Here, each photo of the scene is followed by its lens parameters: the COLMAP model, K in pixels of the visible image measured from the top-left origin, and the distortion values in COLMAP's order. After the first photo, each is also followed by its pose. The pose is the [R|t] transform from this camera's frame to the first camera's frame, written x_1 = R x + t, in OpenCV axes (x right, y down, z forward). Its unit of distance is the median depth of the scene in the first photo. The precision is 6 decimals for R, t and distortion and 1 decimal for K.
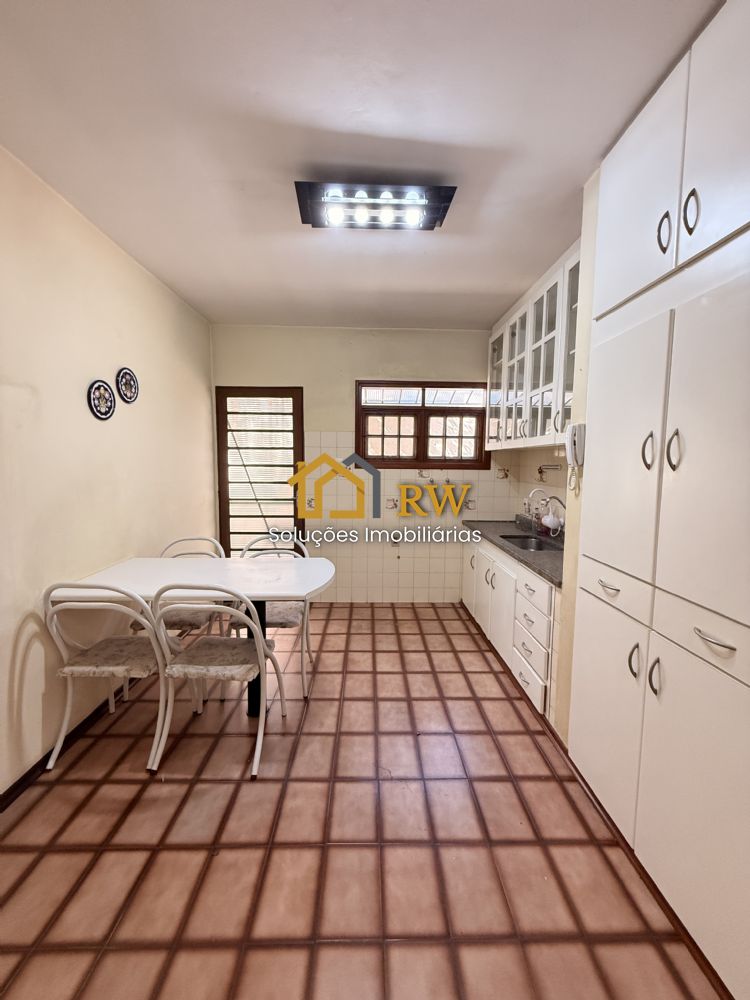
lens RADIAL K [[398.5, 0, 375.8], [0, 398.5, 496.6], [0, 0, 1]] dist [0.000748, 0.000392]
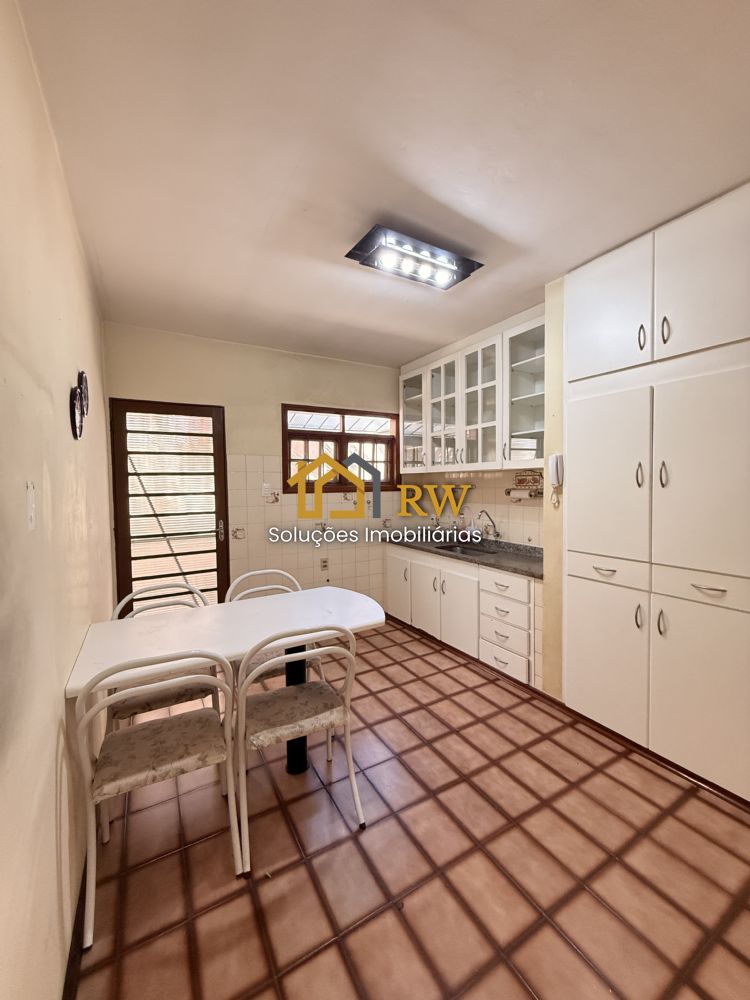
lens RADIAL K [[398.5, 0, 376.2], [0, 398.5, 497.9], [0, 0, 1]] dist [0.000748, 0.000392]
pose [[0.874994, -0.040472, 0.482439, -0.533055], [0.064818, 0.997321, -0.033895, -0.023610], [-0.479775, 0.060929, 0.875273, 0.089167]]
